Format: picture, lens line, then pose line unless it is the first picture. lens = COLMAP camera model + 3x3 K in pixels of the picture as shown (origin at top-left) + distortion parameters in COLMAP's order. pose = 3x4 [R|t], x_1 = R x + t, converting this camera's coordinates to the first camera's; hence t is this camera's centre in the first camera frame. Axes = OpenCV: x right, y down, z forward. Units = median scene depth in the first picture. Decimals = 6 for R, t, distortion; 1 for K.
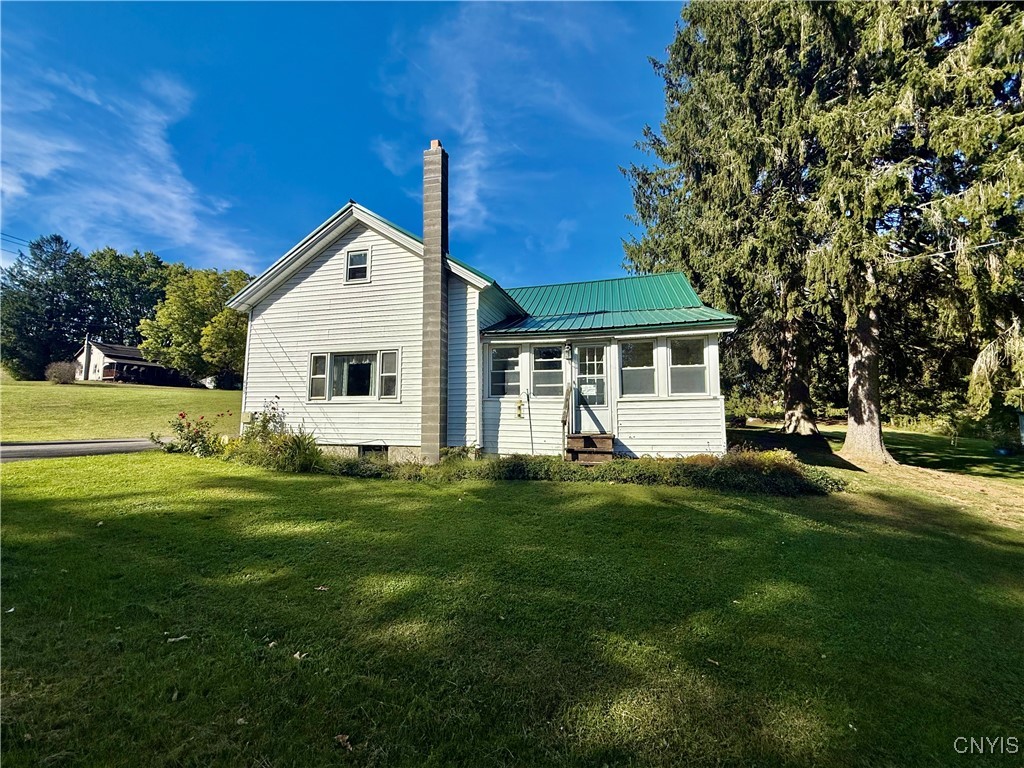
lens RADIAL K [[409.6, 0, 512.0], [0, 409.6, 384.0], [0, 0, 1]] dist [0.000342, -0.000069]
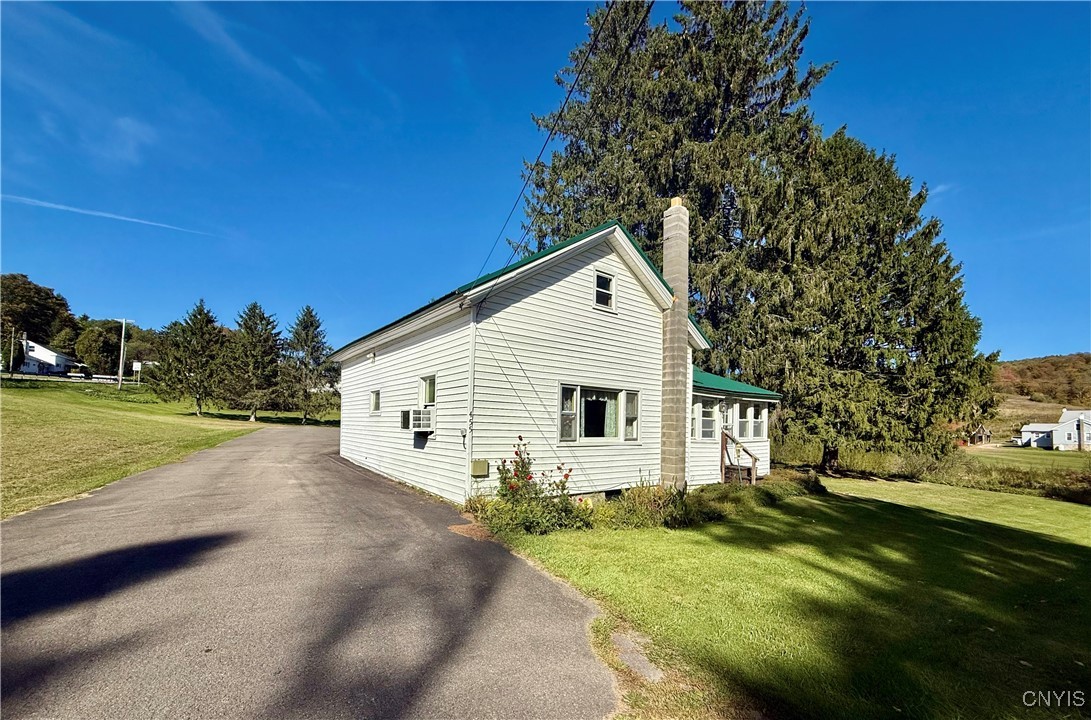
lens RADIAL K [[435.4, 0, 545.3], [0, 435.4, 413.8], [0, 0, 1]] dist [-0.000038, 0.000039]
pose [[0.618921, 0.031721, 0.784813, -1.302795], [-0.085644, 0.995952, 0.027286, -0.040794], [-0.780770, -0.084102, 0.619132, 0.542553]]
